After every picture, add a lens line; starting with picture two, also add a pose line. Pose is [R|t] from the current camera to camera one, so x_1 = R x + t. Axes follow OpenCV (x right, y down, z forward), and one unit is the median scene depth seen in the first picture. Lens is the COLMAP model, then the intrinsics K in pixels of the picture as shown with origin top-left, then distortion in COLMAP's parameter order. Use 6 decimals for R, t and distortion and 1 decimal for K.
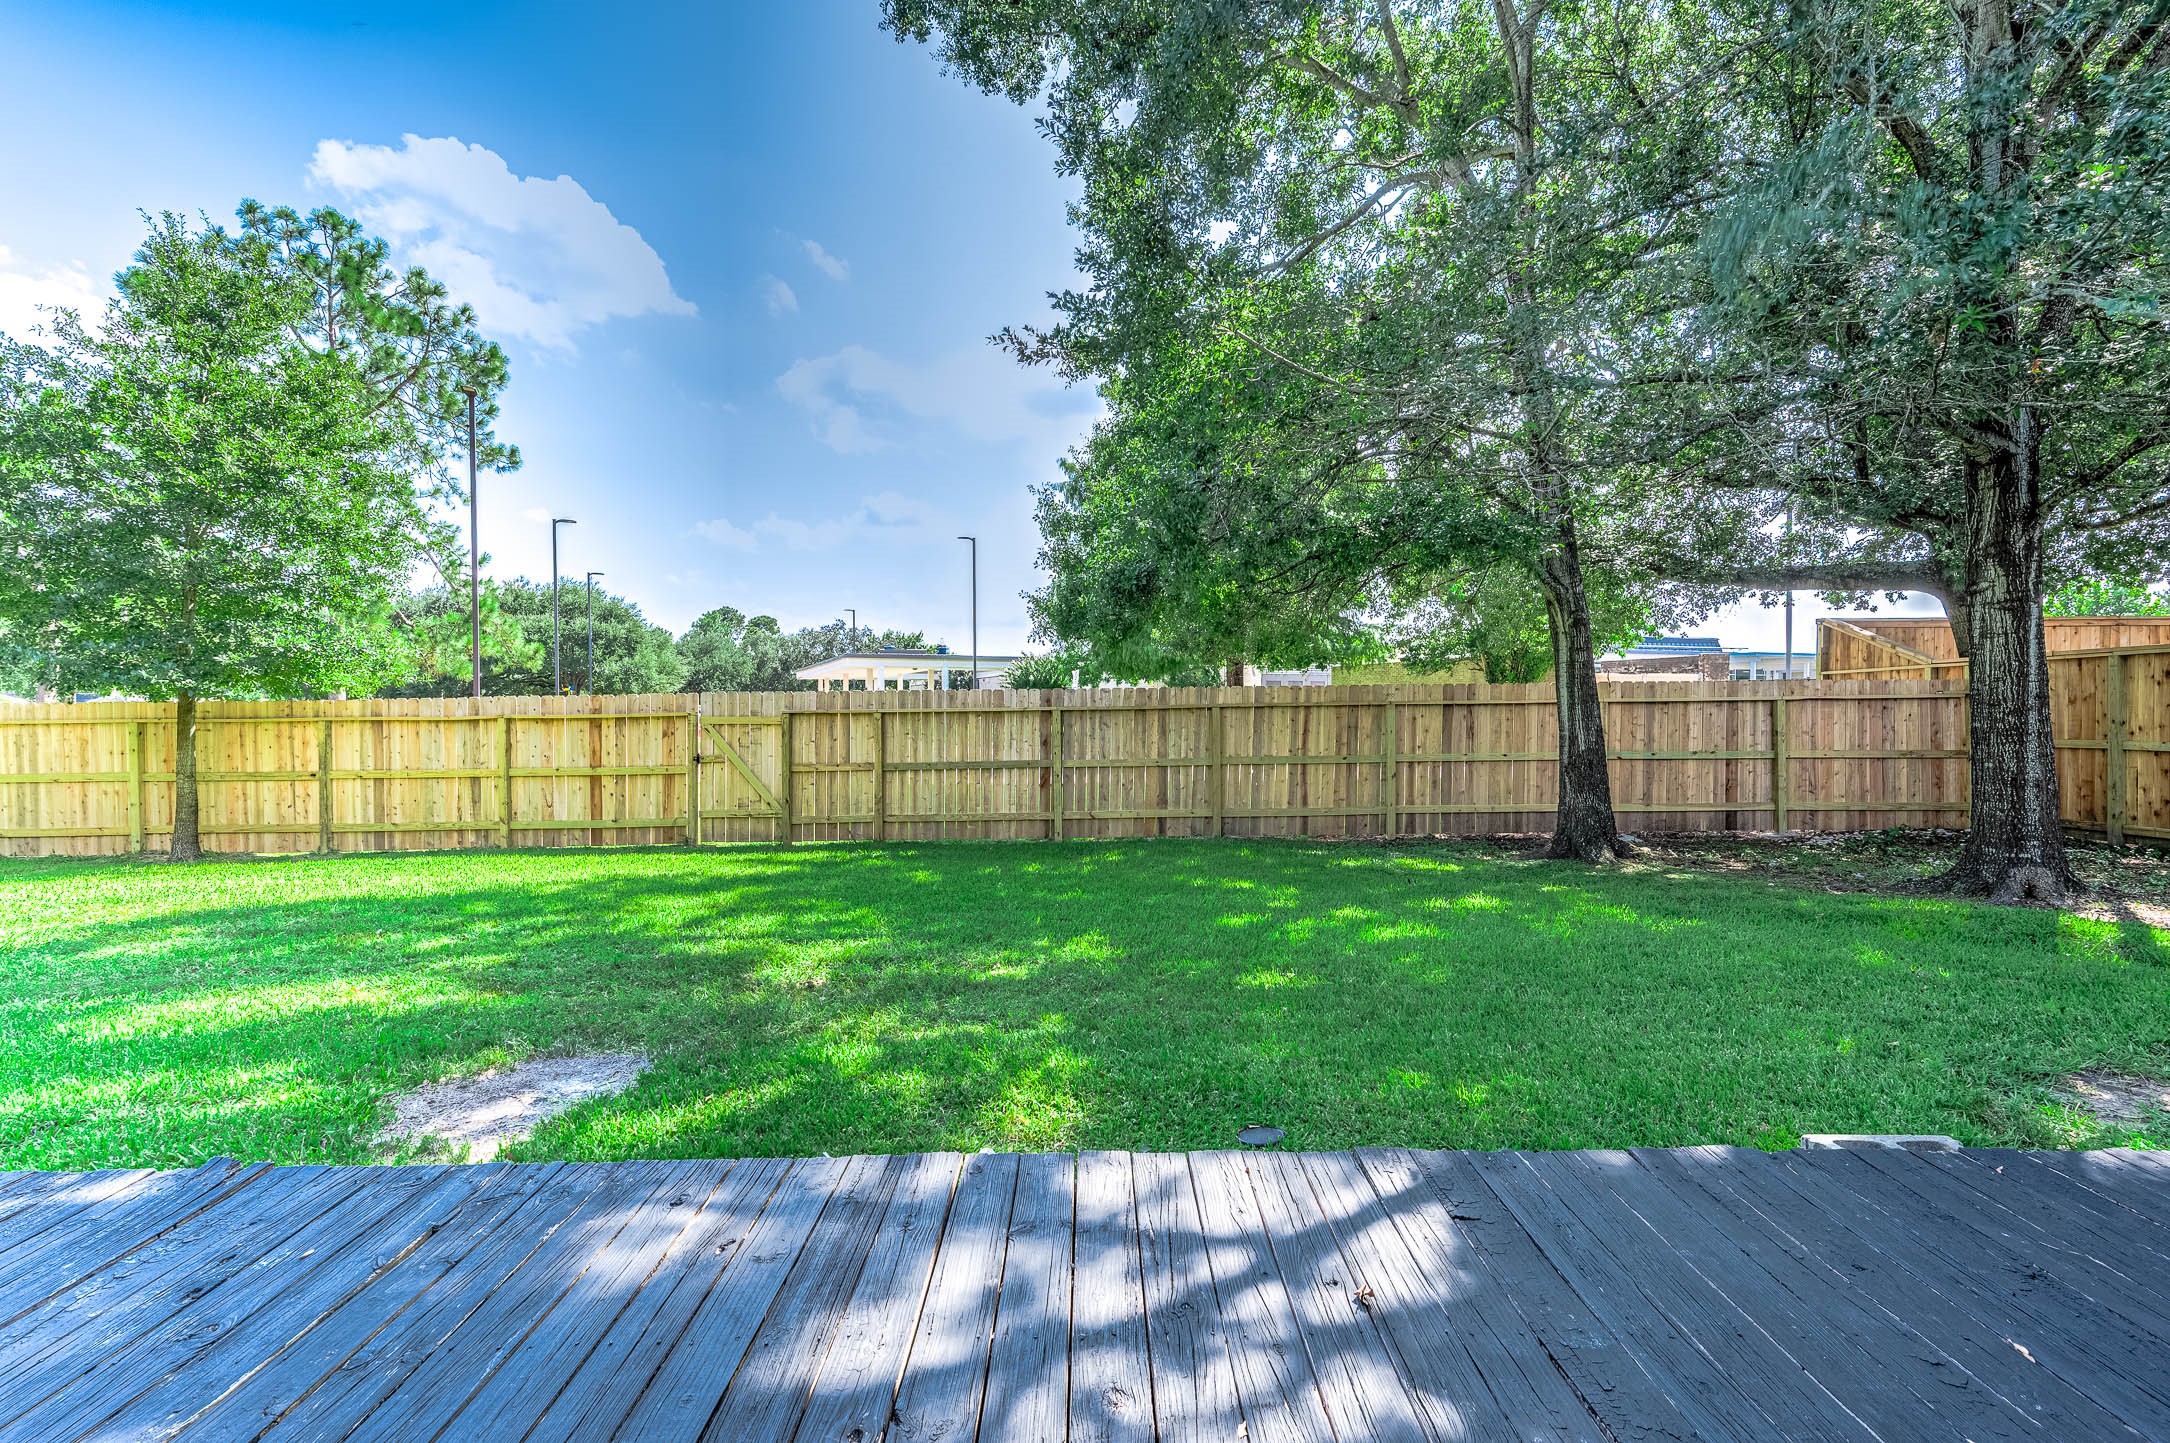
lens RADIAL K [[980.0, 0, 1090.1], [0, 980.0, 715.9], [0, 0, 1]] dist [0.007760, -0.000004]
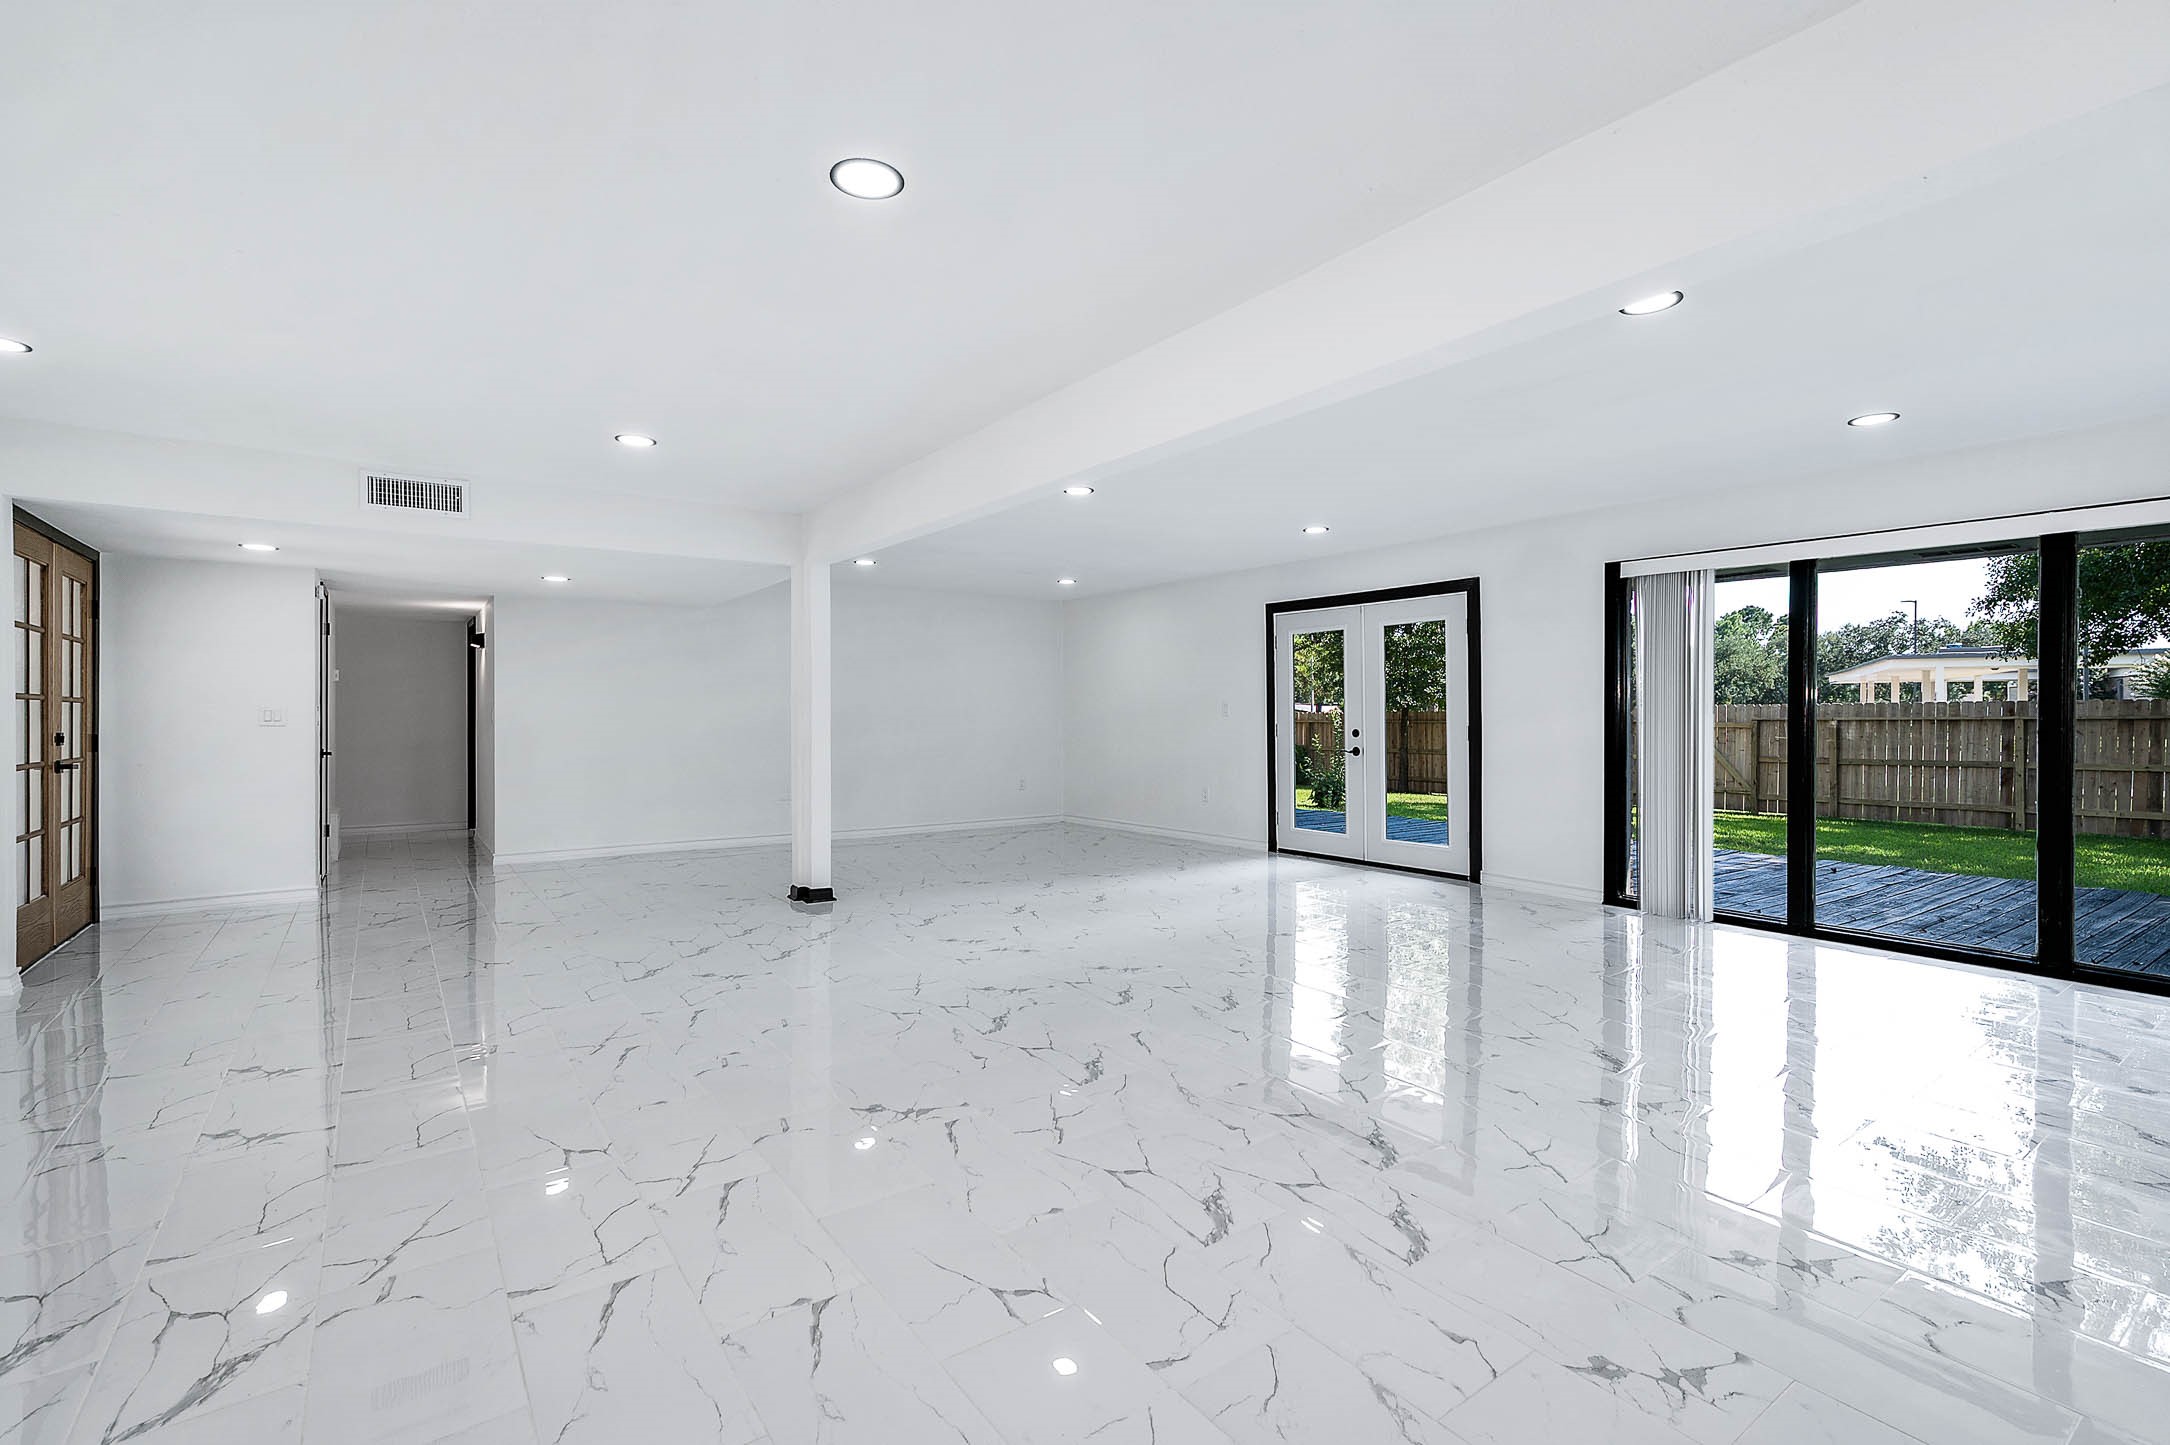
lens RADIAL K [[980.0, 0, 1091.0], [0, 980.0, 719.2], [0, 0, 1]] dist [0.007760, -0.000004]
pose [[0.583642, 0.007081, -0.811980, 0.273526], [-0.009476, 0.999953, 0.001909, 0.002105], [0.811956, 0.006580, 0.583682, -0.584209]]
